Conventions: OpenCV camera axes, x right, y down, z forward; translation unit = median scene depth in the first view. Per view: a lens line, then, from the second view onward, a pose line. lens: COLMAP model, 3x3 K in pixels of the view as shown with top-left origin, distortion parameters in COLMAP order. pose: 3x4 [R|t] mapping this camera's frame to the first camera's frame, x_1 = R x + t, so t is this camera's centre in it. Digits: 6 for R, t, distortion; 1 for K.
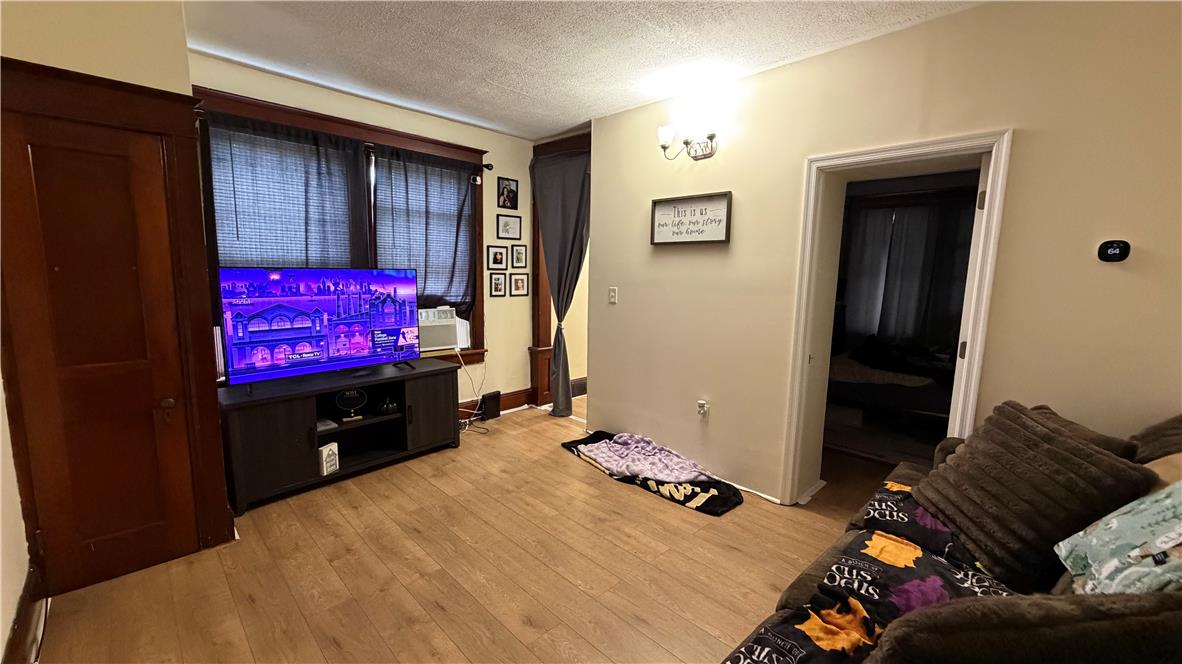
lens RADIAL K [[473.6, 0, 589.9], [0, 473.6, 333.6], [0, 0, 1]] dist [-0.000046, -0.000071]
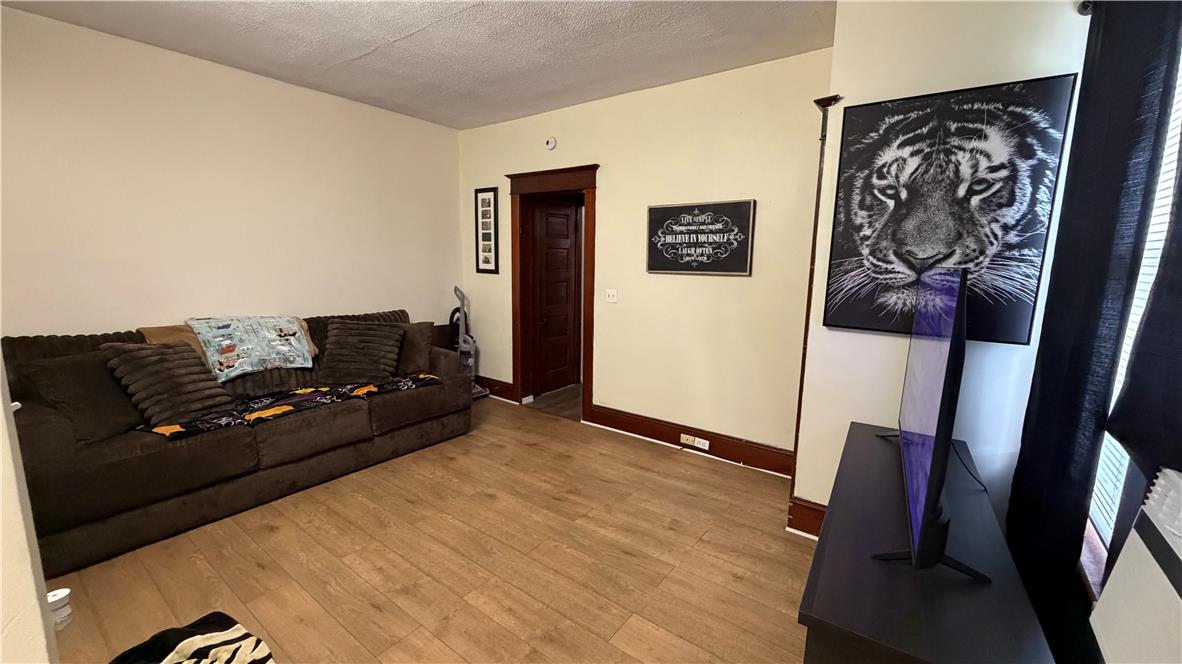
lens RADIAL K [[473.6, 0, 591.4], [0, 473.6, 335.4], [0, 0, 1]] dist [-0.000046, -0.000071]
pose [[-0.988547, -0.013660, -0.150297, -0.166114], [-0.056517, 0.956932, 0.284759, -0.244353], [0.139934, 0.289991, -0.946744, 1.838032]]
